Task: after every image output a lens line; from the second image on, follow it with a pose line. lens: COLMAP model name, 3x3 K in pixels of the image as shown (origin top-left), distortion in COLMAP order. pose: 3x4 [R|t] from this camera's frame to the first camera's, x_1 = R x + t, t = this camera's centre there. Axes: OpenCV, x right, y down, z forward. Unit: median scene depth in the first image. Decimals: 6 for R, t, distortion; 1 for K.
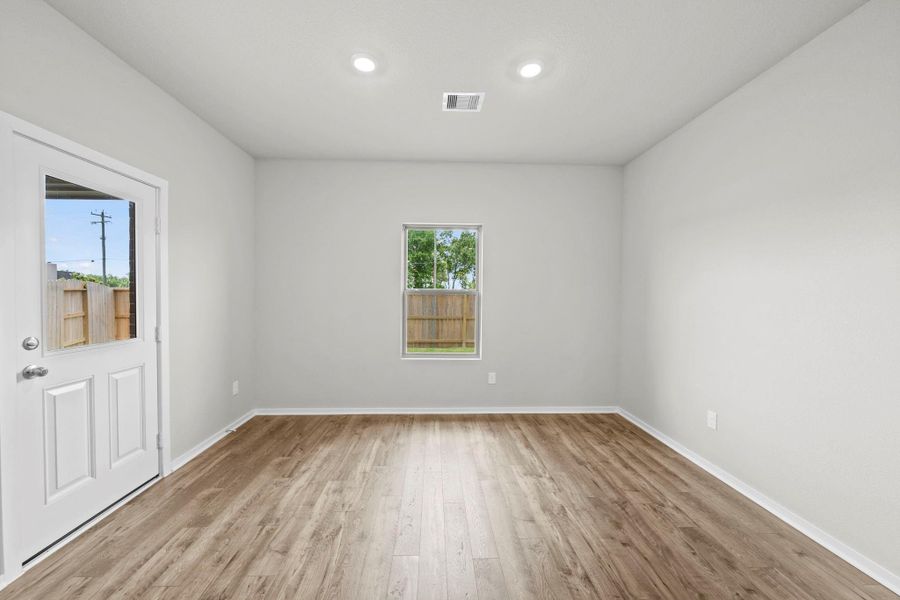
lens RADIAL K [[297.4, 0, 450.0], [0, 297.4, 300.0], [0, 0, 1]] dist [-0.000092, 0.000002]
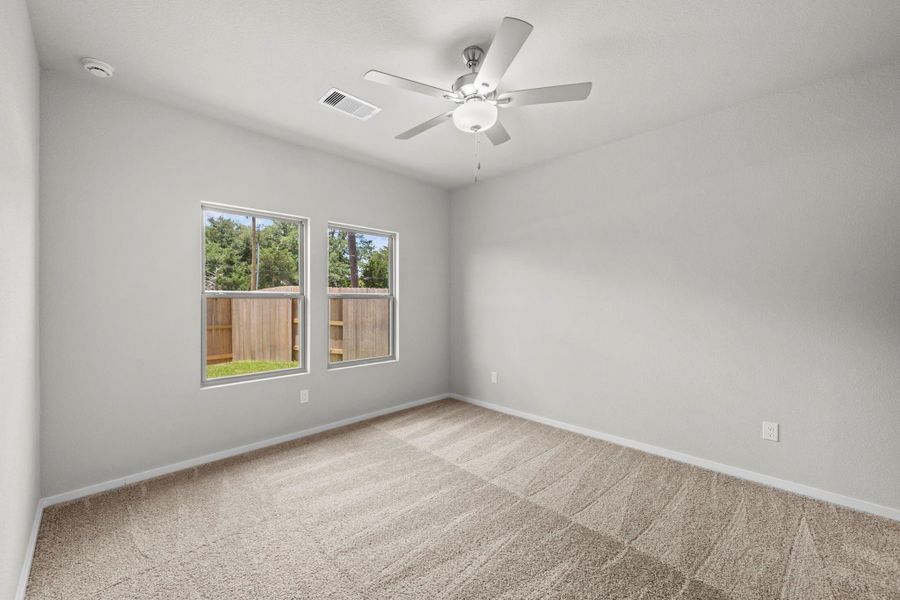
lens RADIAL K [[349.0, 0, 450.0], [0, 349.0, 300.0], [0, 0, 1]] dist [-0.000266, 0.000031]
pose [[0.728530, -0.007474, 0.684973, -0.296796], [0.017391, 0.999820, -0.007588, -0.001954], [-0.684793, 0.017440, 0.728529, -0.036092]]
